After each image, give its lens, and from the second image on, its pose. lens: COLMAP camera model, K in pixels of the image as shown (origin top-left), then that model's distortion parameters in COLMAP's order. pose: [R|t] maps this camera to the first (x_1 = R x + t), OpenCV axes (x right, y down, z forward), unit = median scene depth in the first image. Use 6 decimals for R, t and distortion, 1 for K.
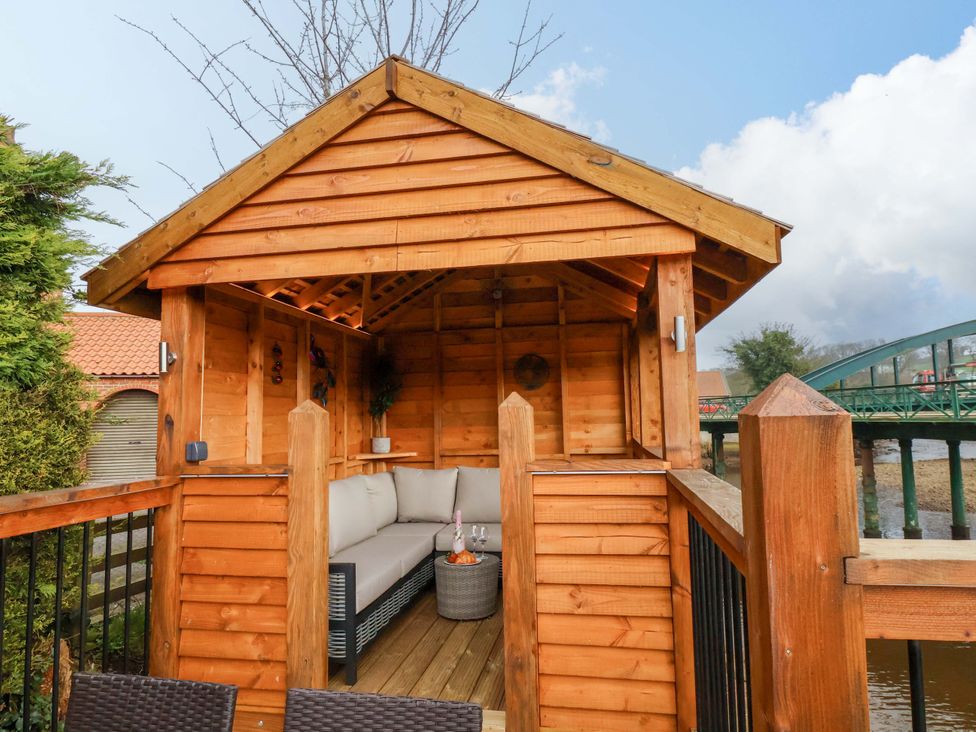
lens RADIAL K [[574.2, 0, 492.7], [0, 574.2, 369.2], [0, 0, 1]] dist [-0.003577, -0.002638]
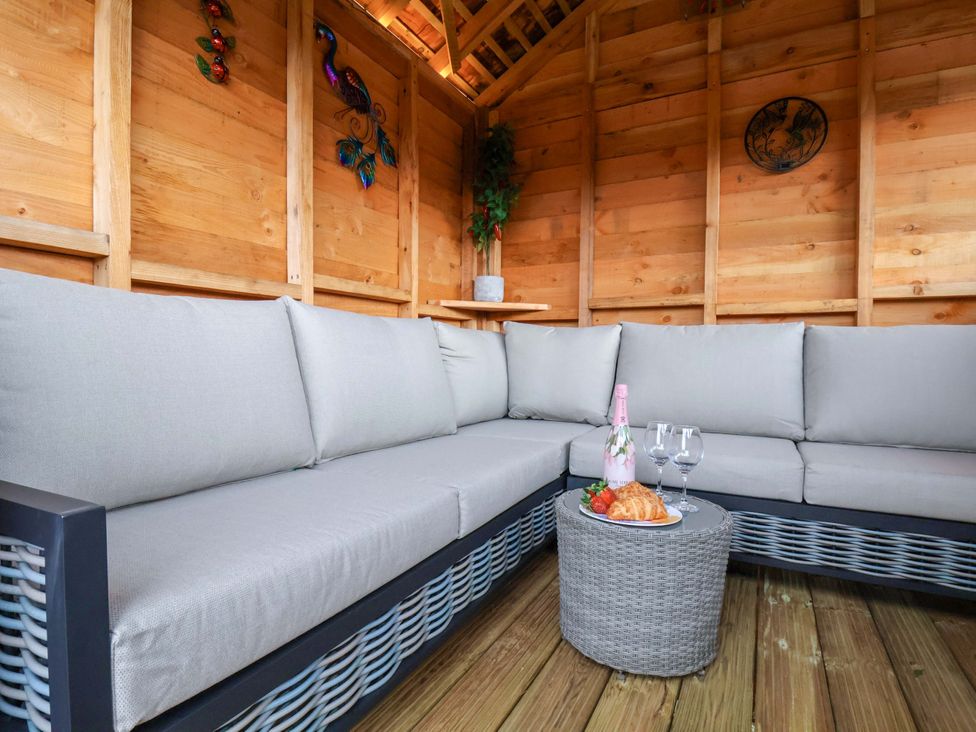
lens RADIAL K [[511.9, 0, 487.1], [0, 511.9, 374.0], [0, 0, 1]] dist [0.001614, -0.014815]
pose [[0.951618, 0.042795, -0.304288, -0.044135], [-0.002742, 0.991398, 0.130856, 0.209003], [0.307271, -0.123691, 0.943549, 0.689229]]
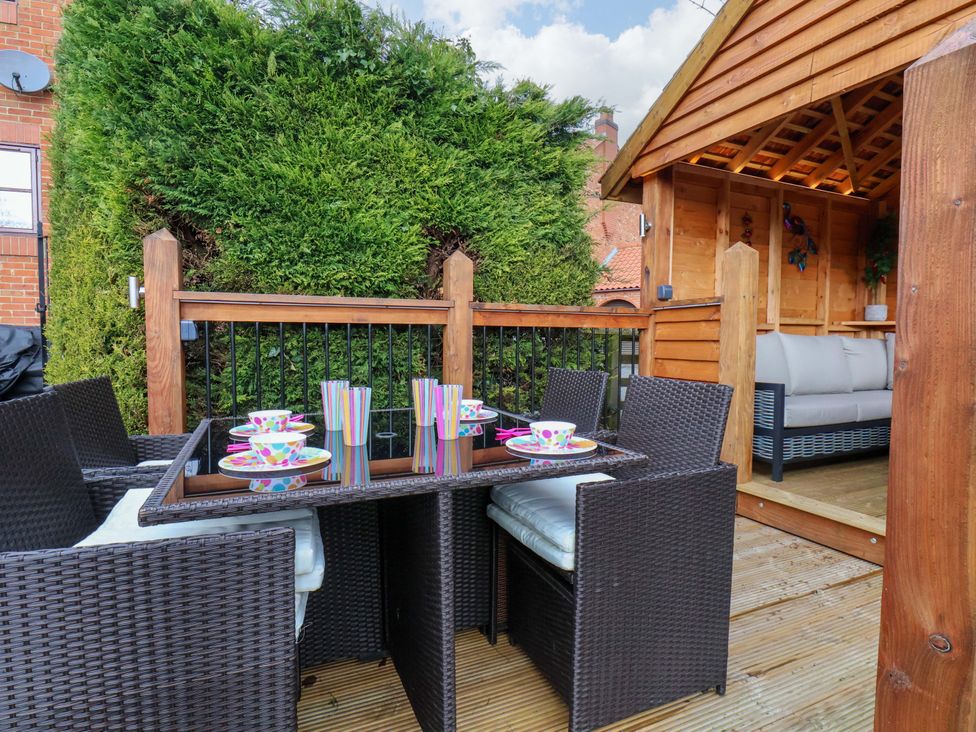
lens RADIAL K [[510.6, 0, 488.0], [0, 510.6, 366.0], [0, 0, 1]] dist [-0.000575, -0.012707]
pose [[0.567702, 0.066925, -0.820509, 0.204892], [0.055045, 0.991374, 0.118946, 0.115612], [0.821392, -0.112691, 0.559121, -0.046859]]
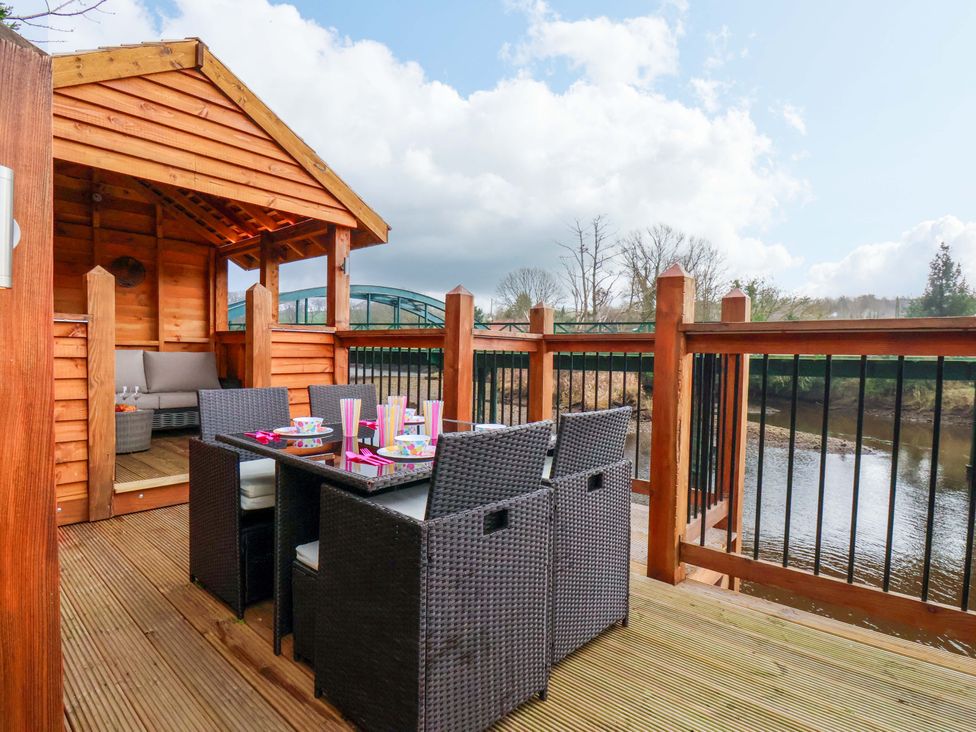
lens RADIAL K [[511.9, 0, 487.1], [0, 511.9, 374.0], [0, 0, 1]] dist [0.001614, -0.014815]
pose [[0.510186, -0.002144, 0.860061, -0.643722], [-0.102797, 0.992676, 0.063453, 0.099557], [-0.853898, -0.120785, 0.506230, -0.268174]]
